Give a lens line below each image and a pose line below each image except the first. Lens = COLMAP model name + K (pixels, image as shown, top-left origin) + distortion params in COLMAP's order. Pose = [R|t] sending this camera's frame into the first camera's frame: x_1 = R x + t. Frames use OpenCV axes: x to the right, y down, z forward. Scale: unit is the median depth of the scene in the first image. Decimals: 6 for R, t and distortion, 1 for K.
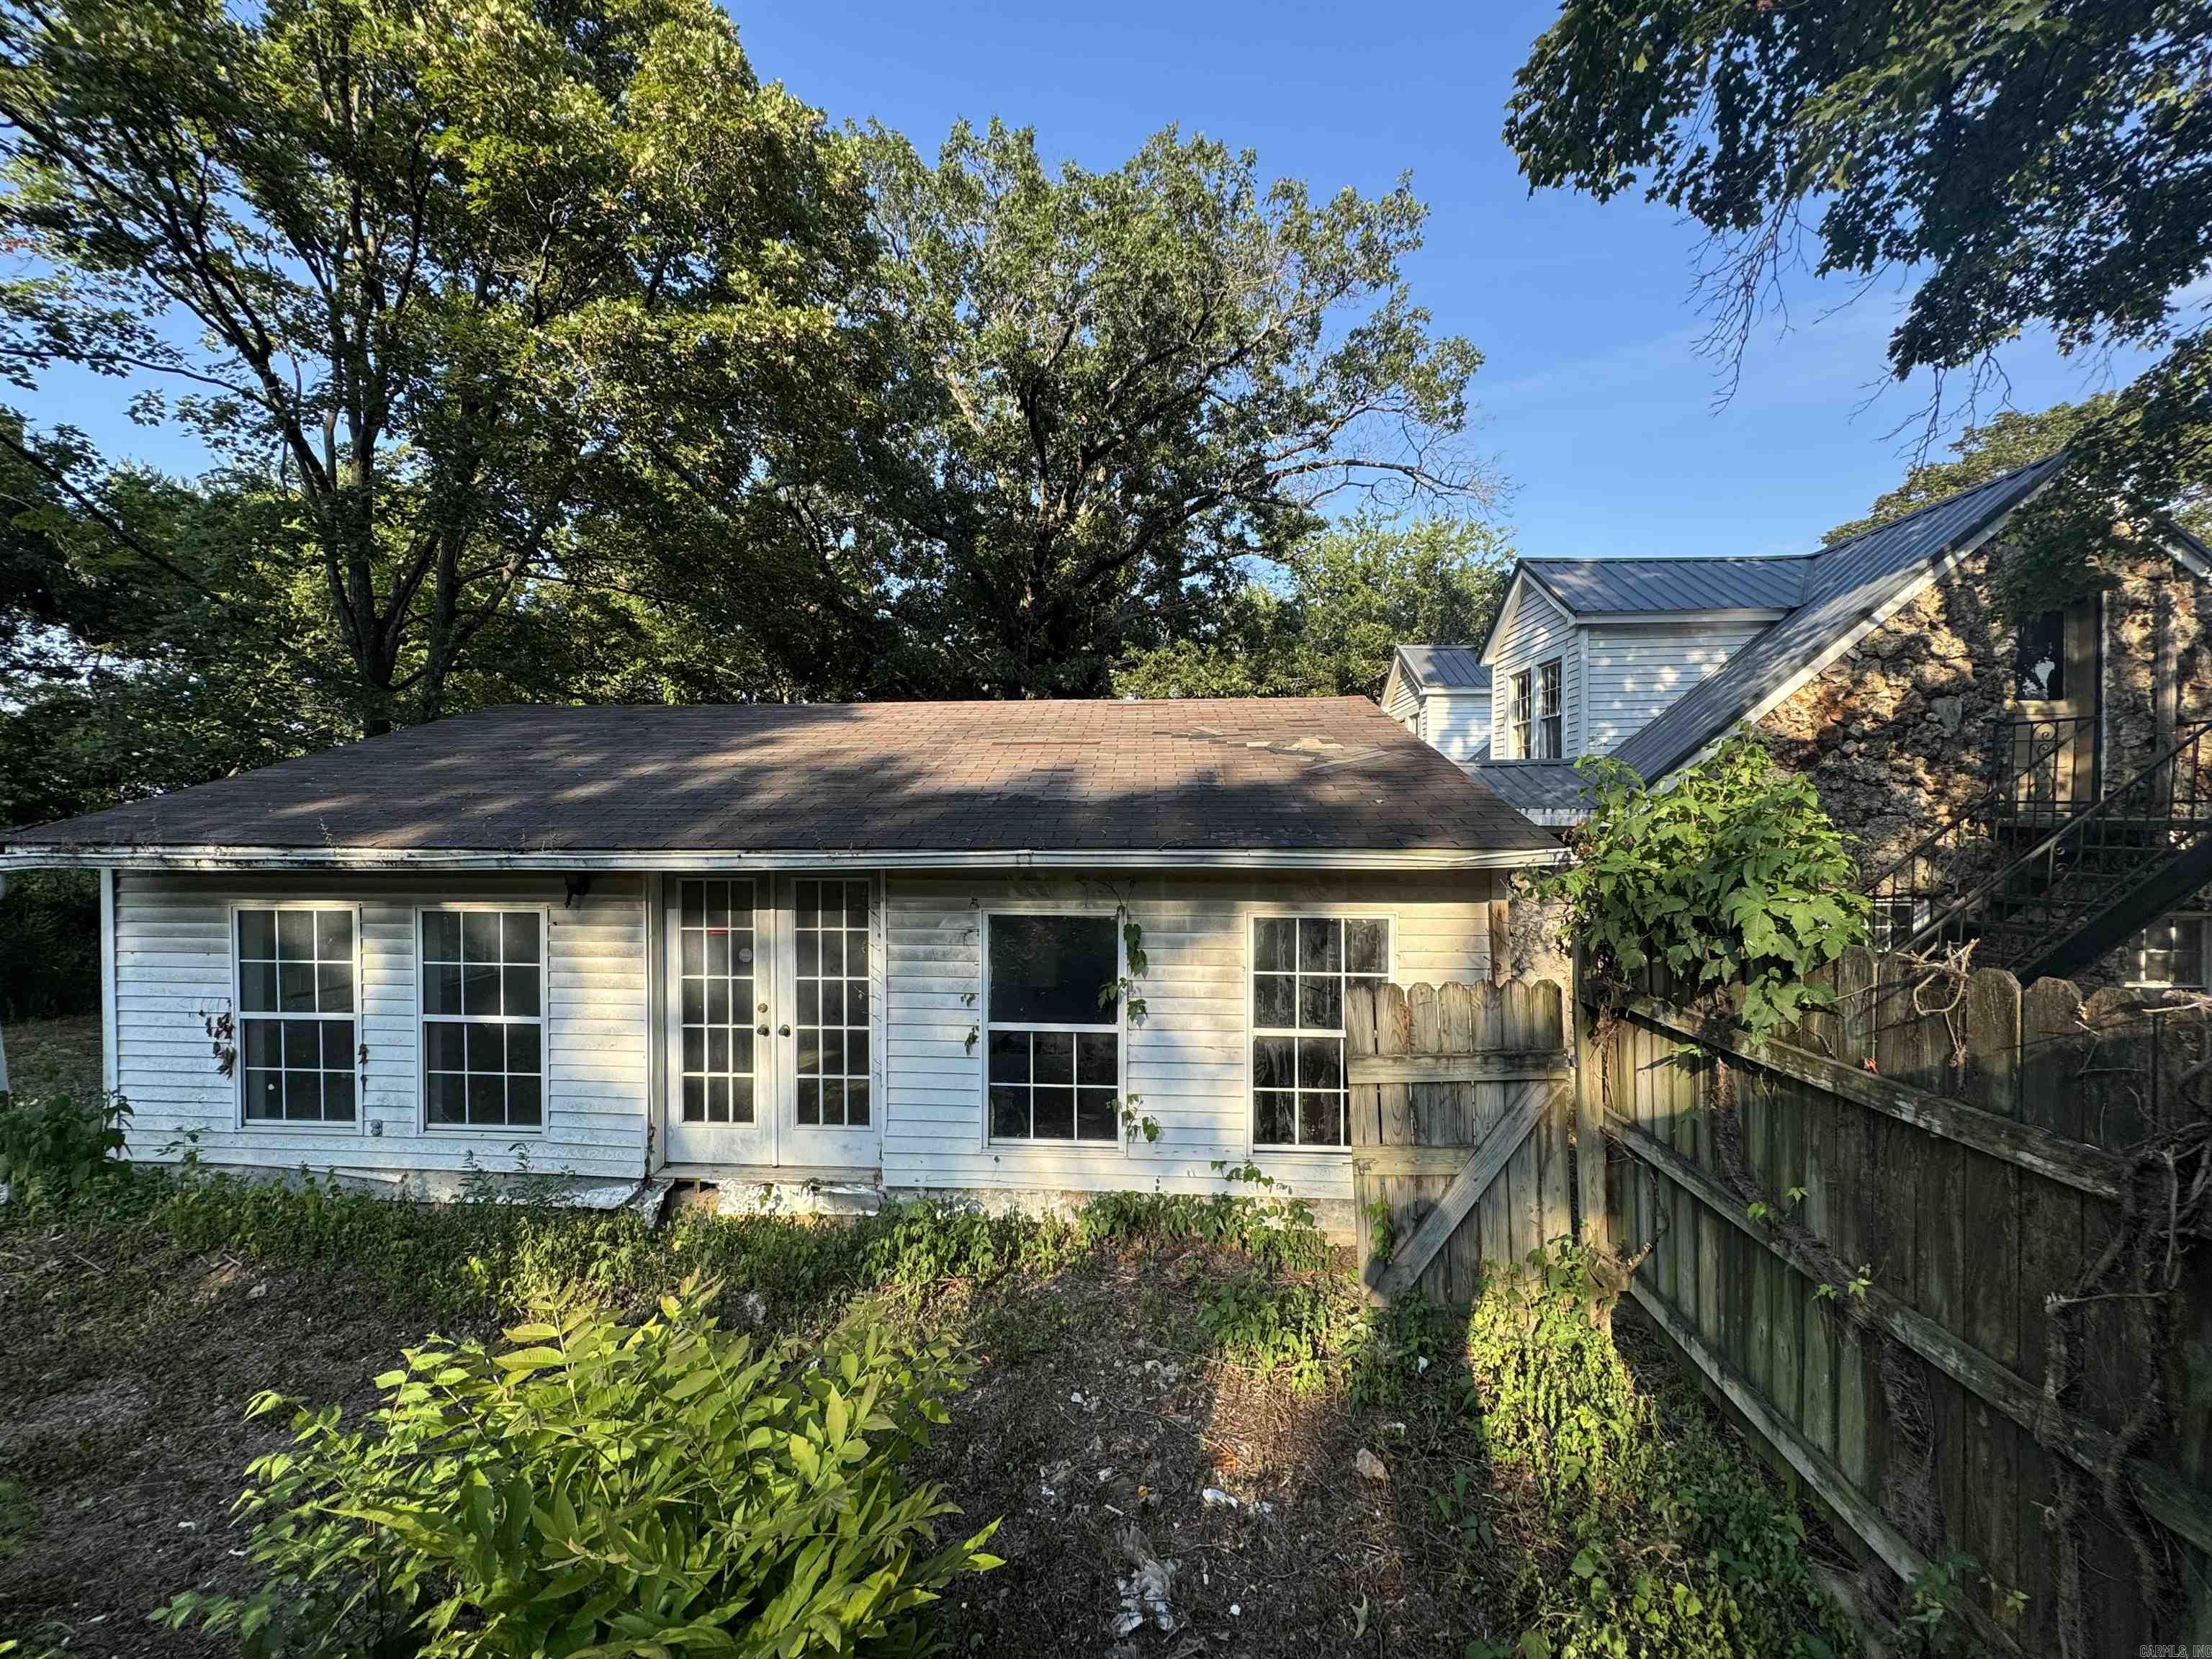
lens RADIAL K [[882.8, 0, 1108.9], [0, 882.8, 825.5], [0, 0, 1]] dist [-0.001789, -0.000008]
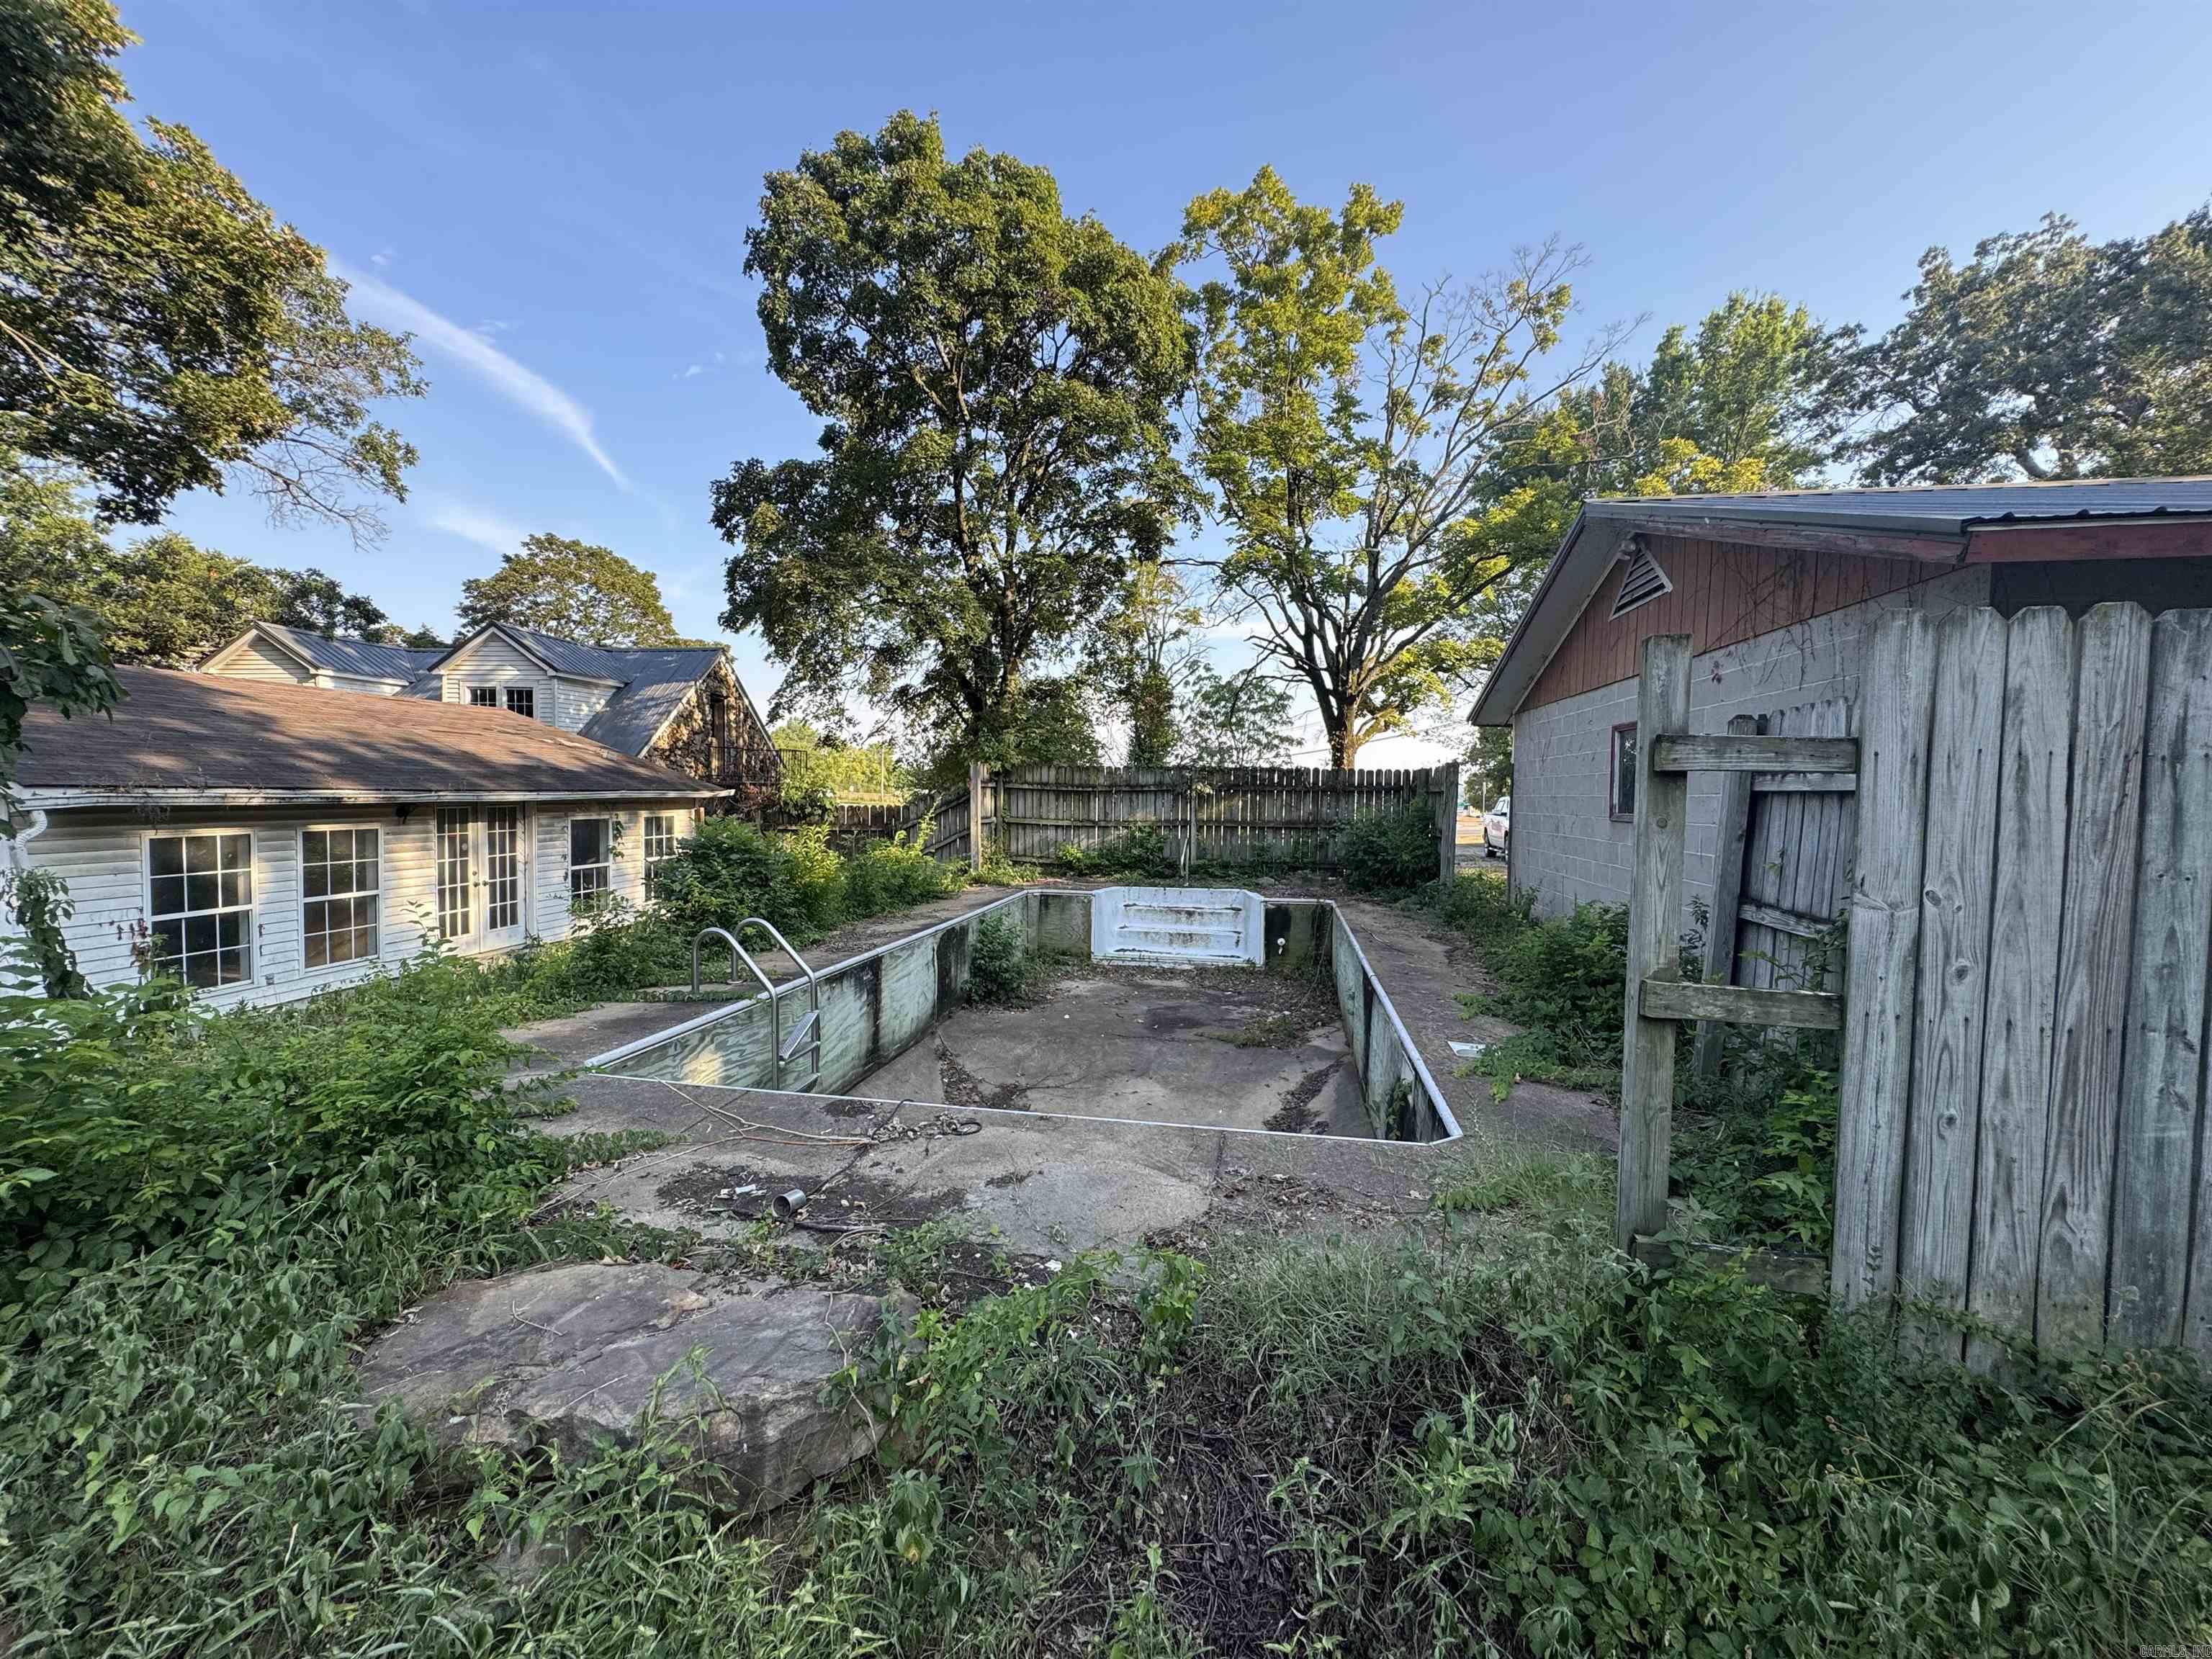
lens RADIAL K [[882.8, 0, 1108.9], [0, 882.8, 825.5], [0, 0, 1]] dist [-0.001789, -0.000008]
pose [[0.043444, -0.037775, 0.998341, -2.257128], [-0.013396, 0.999173, 0.038390, 0.007984], [-0.998966, -0.015041, 0.042902, -0.475435]]
